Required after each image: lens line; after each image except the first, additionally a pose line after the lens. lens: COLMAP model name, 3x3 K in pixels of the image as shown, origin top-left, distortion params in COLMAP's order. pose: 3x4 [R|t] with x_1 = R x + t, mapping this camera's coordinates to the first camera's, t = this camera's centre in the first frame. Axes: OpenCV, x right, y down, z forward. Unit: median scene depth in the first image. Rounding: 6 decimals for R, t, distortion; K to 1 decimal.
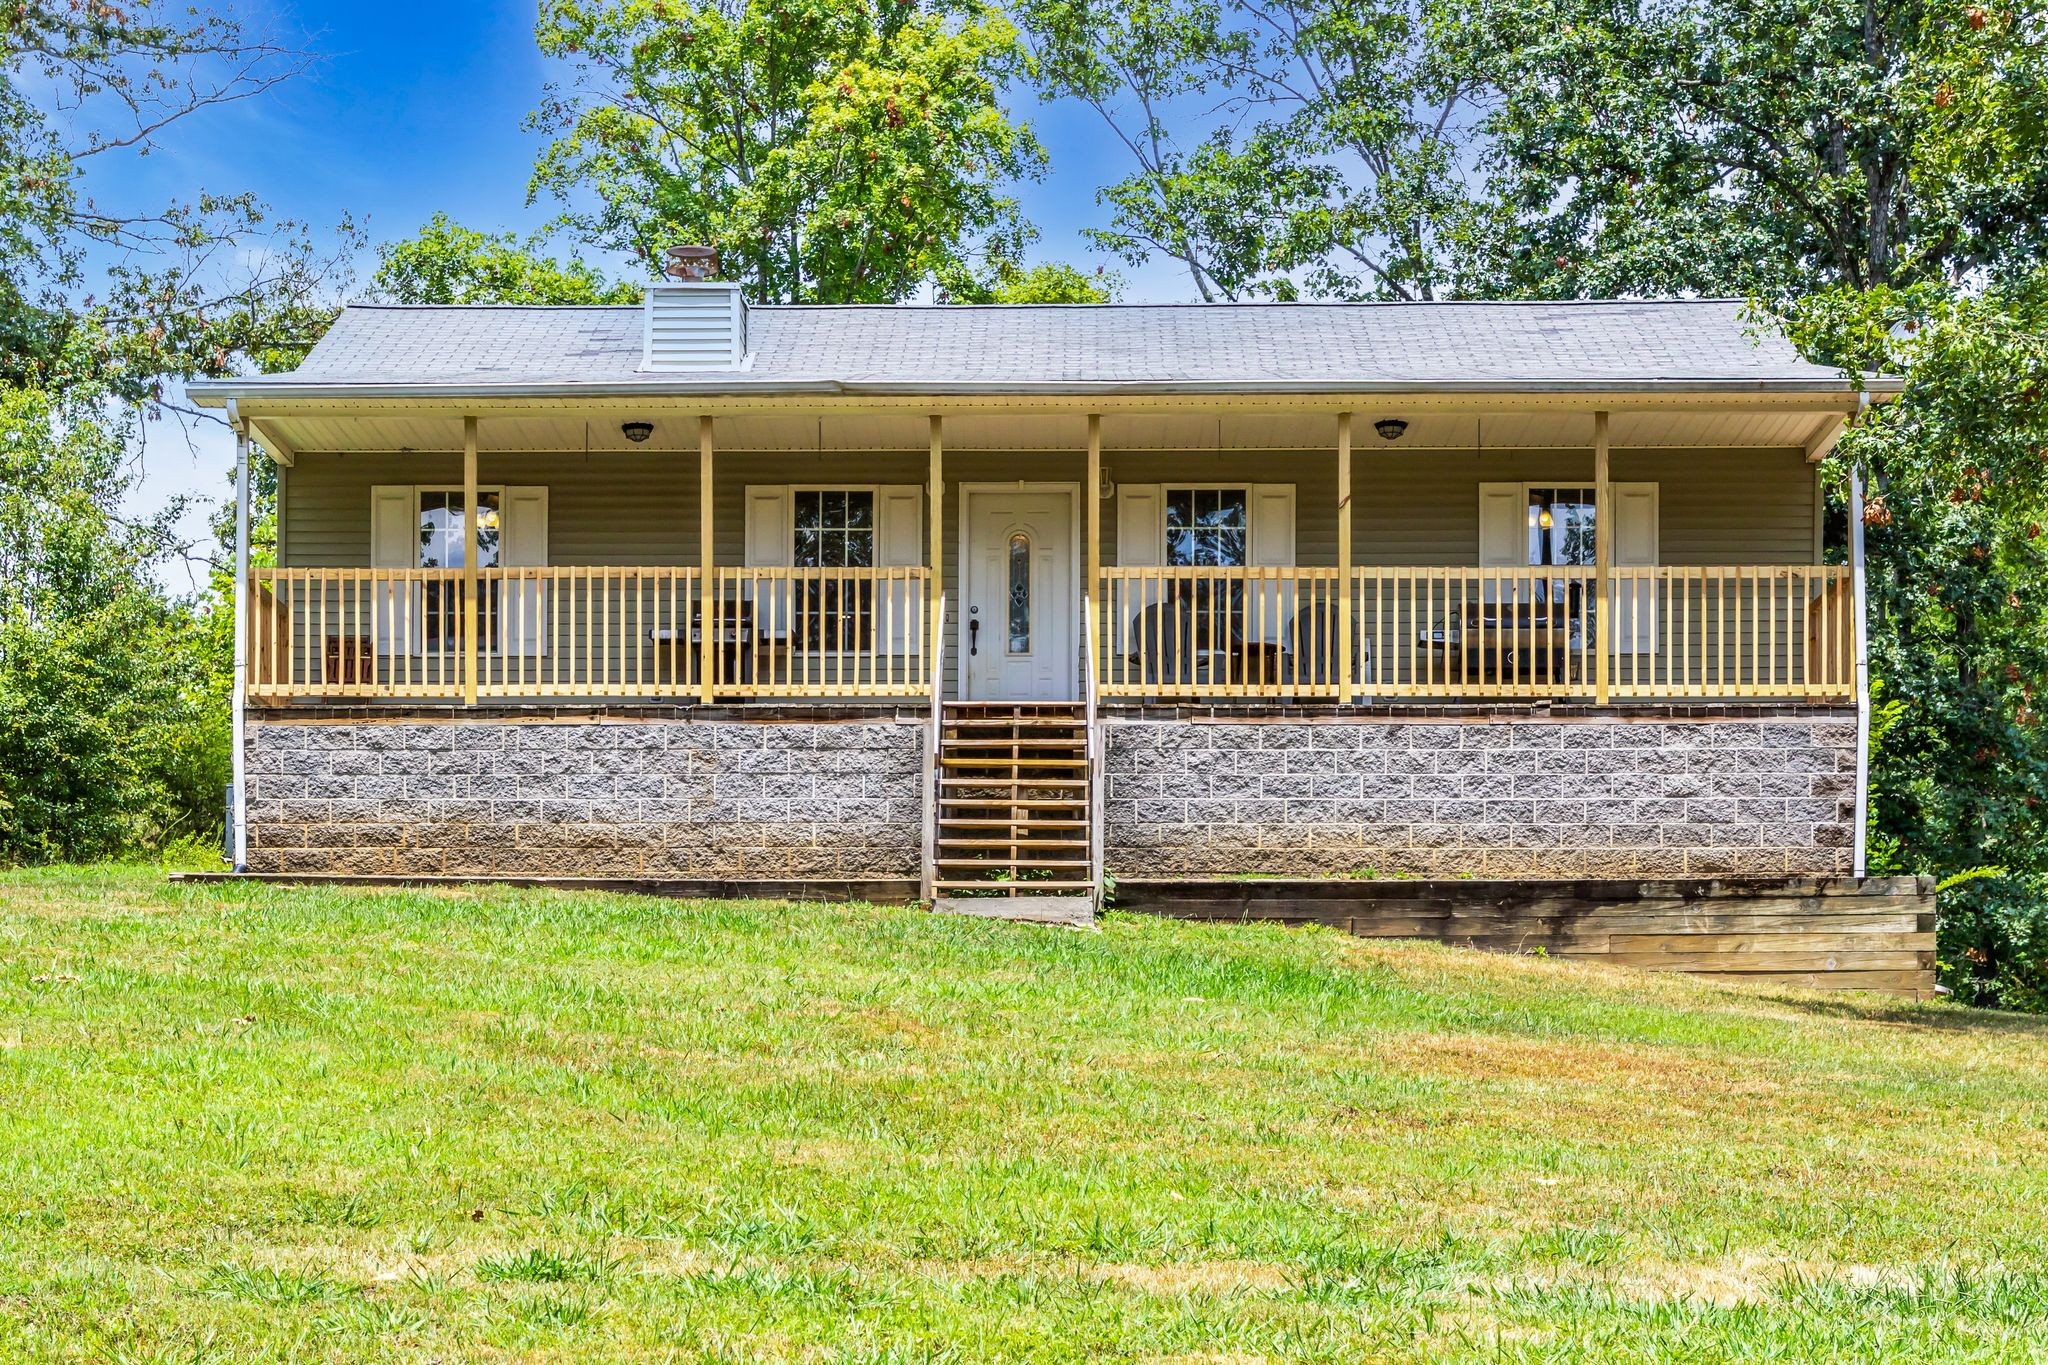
lens RADIAL K [[1034.6, 0, 1012.6], [0, 1034.6, 644.0], [0, 0, 1]] dist [0.002946, 0.000548]
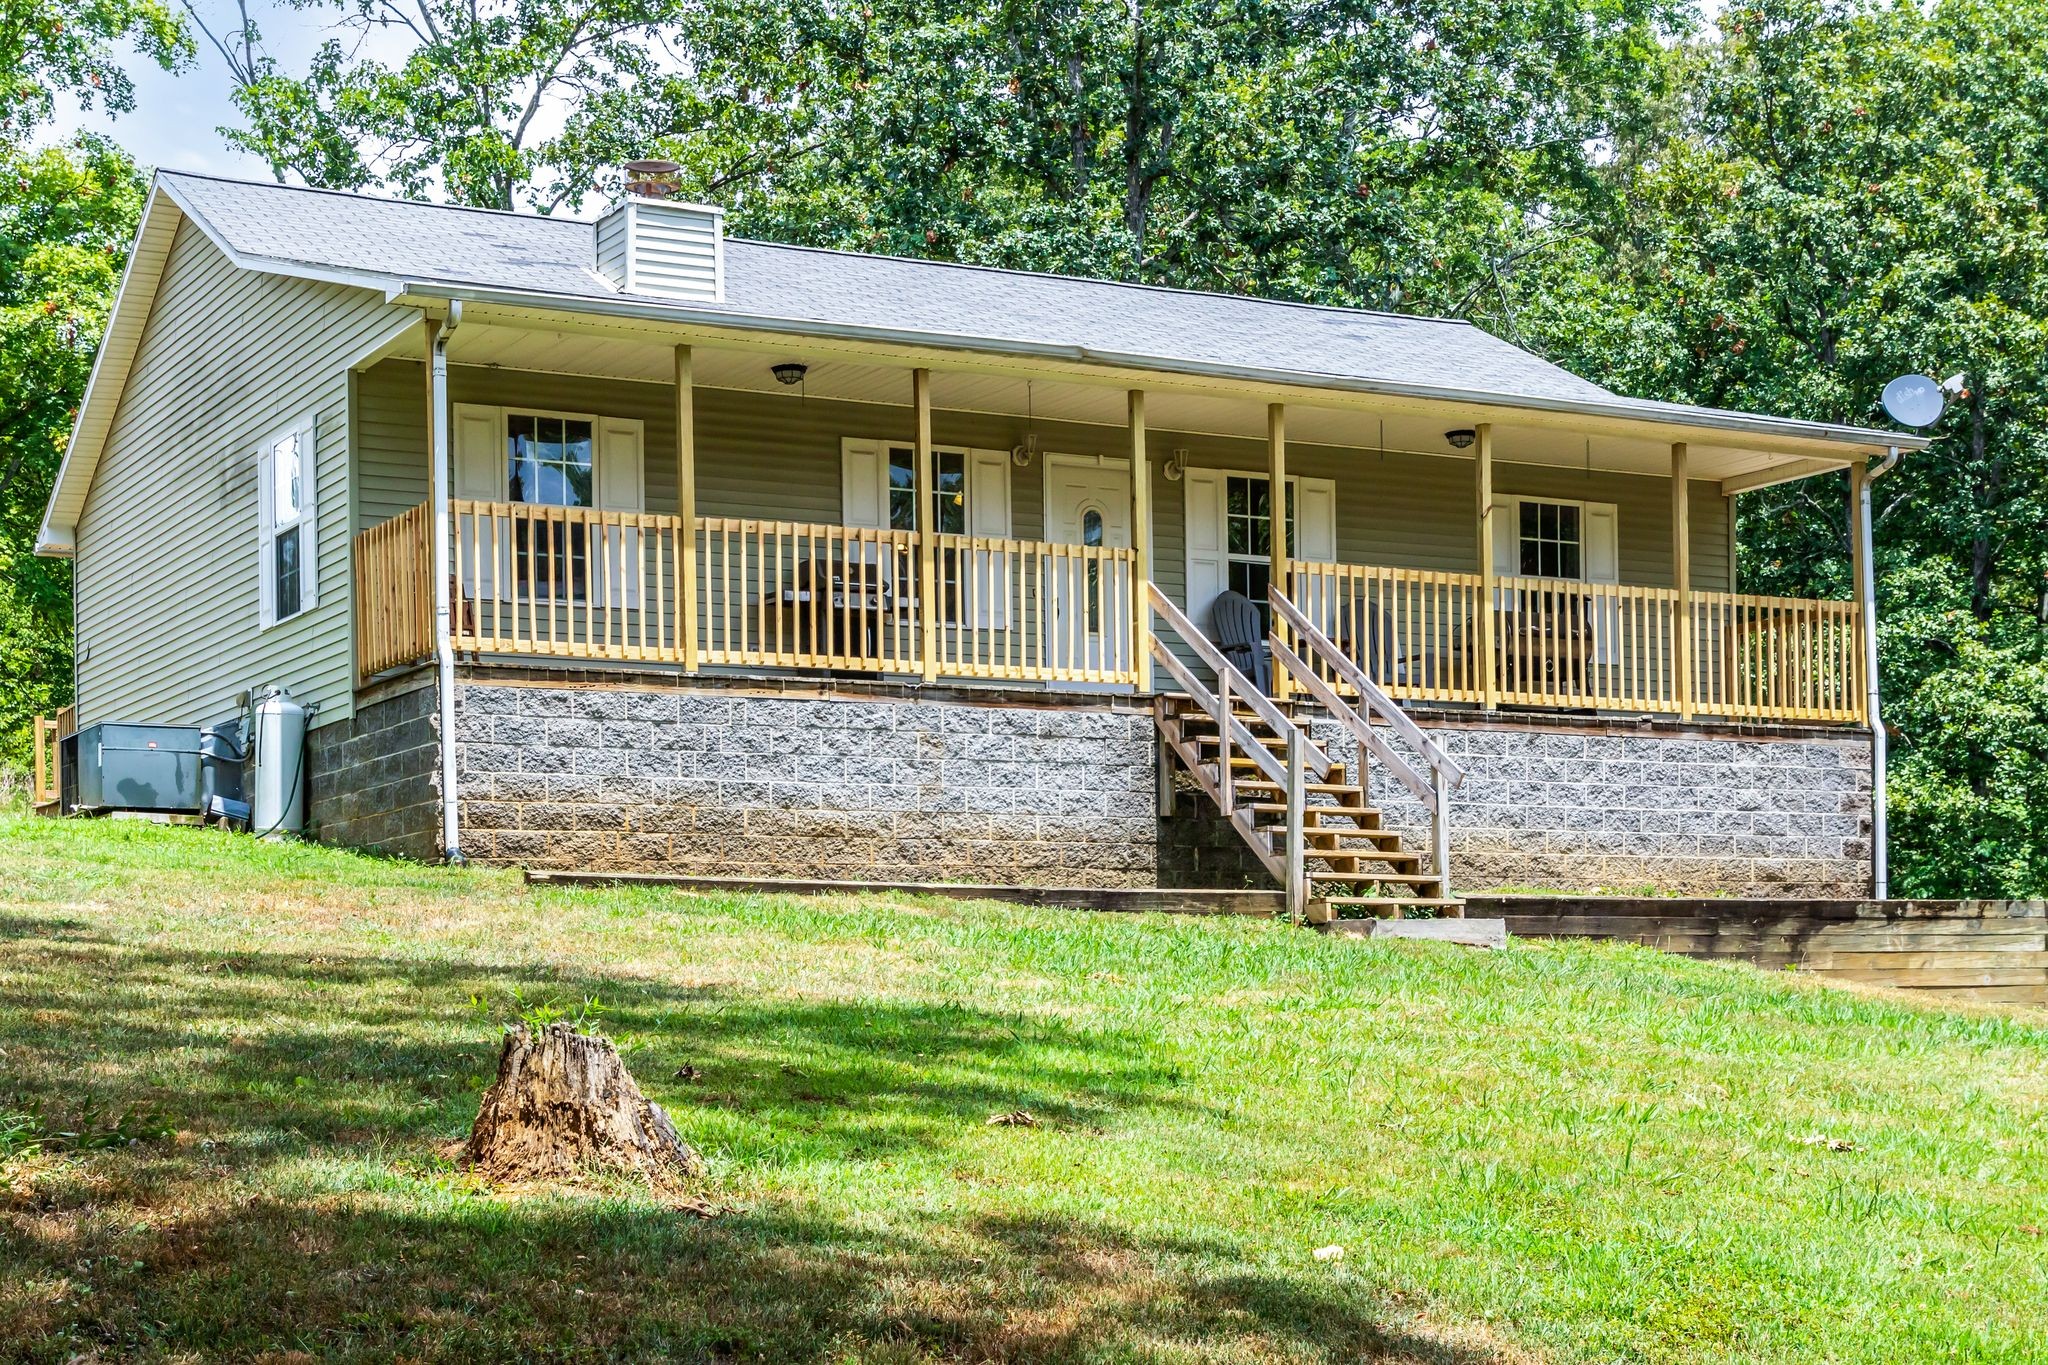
lens RADIAL K [[1034.6, 0, 1012.6], [0, 1034.6, 644.0], [0, 0, 1]] dist [0.002946, 0.000548]
pose [[0.986349, 0.059353, 0.153598, -0.374717], [-0.064285, 0.997557, 0.027345, -0.006342], [-0.151600, -0.036846, 0.987755, 0.084108]]
